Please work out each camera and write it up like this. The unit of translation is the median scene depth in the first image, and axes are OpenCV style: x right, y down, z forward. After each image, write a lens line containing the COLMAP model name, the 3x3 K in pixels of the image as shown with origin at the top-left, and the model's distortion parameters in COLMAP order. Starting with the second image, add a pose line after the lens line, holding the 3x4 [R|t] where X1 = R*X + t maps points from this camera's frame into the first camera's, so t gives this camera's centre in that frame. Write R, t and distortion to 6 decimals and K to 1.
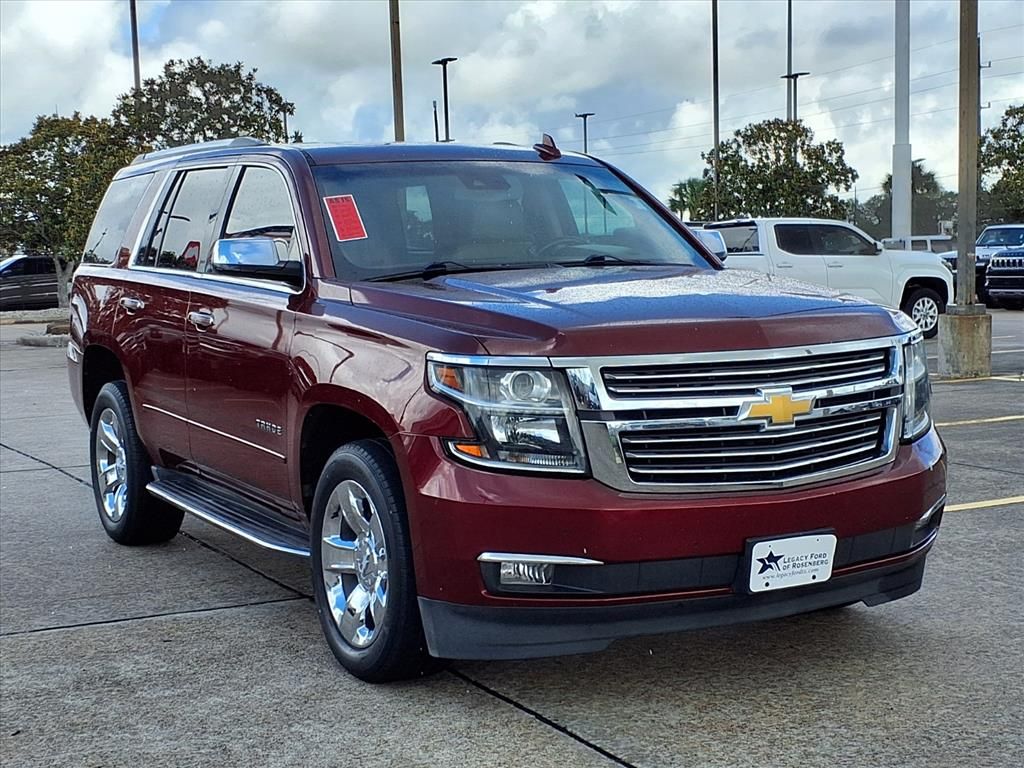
lens RADIAL K [[1488.7, 0, 548.4], [0, 1488.7, 387.4], [0, 0, 1]] dist [0.254144, -0.860170]
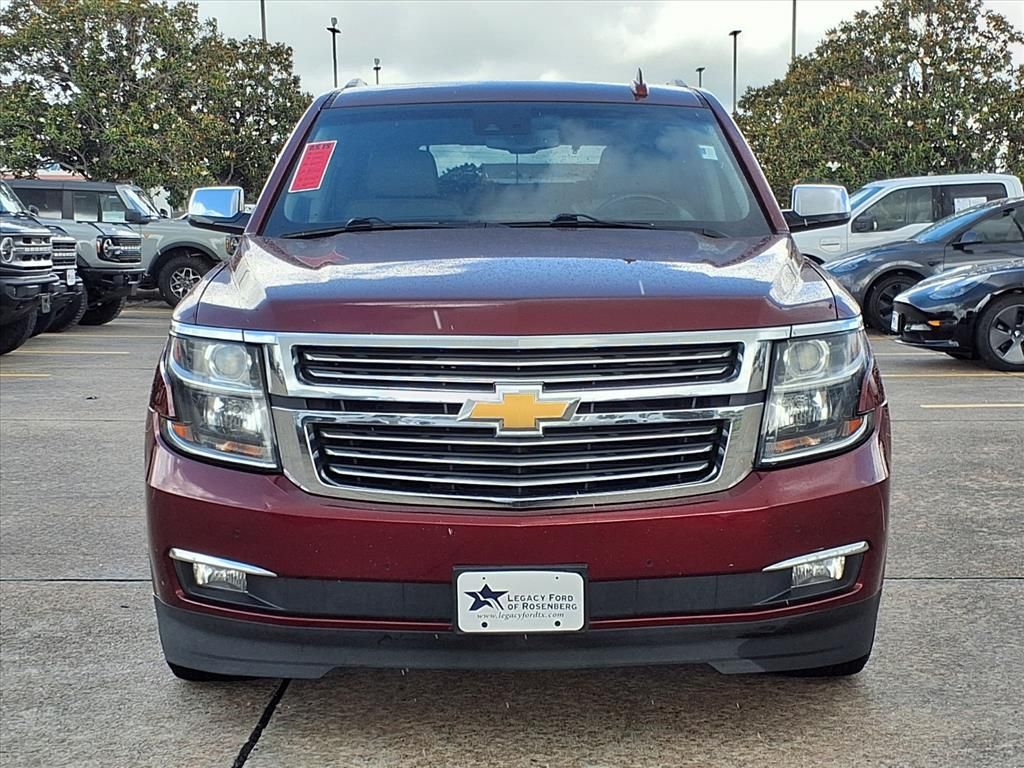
lens RADIAL K [[1621.3, 0, 590.2], [0, 1621.3, 385.0], [0, 0, 1]] dist [0.309269, -0.018742]
pose [[0.884757, 0.068878, -0.460935, 0.589365], [-0.058558, 0.997610, 0.036673, -0.033681], [0.462359, -0.005455, 0.886676, 0.241214]]
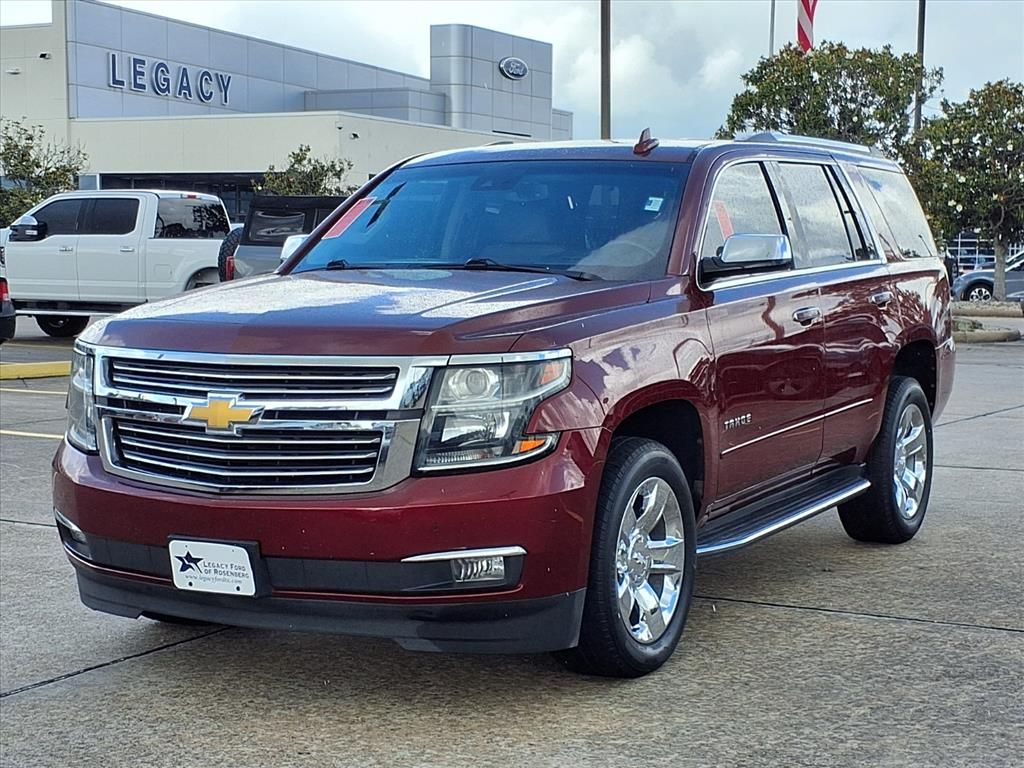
lens RADIAL K [[1621.3, 0, 590.2], [0, 1621.3, 385.0], [0, 0, 1]] dist [0.309269, -0.018742]
pose [[0.558244, 0.088654, -0.824927, 1.198472], [-0.087602, 0.995015, 0.047652, -0.079156], [0.825039, 0.045663, 0.563227, 0.580199]]
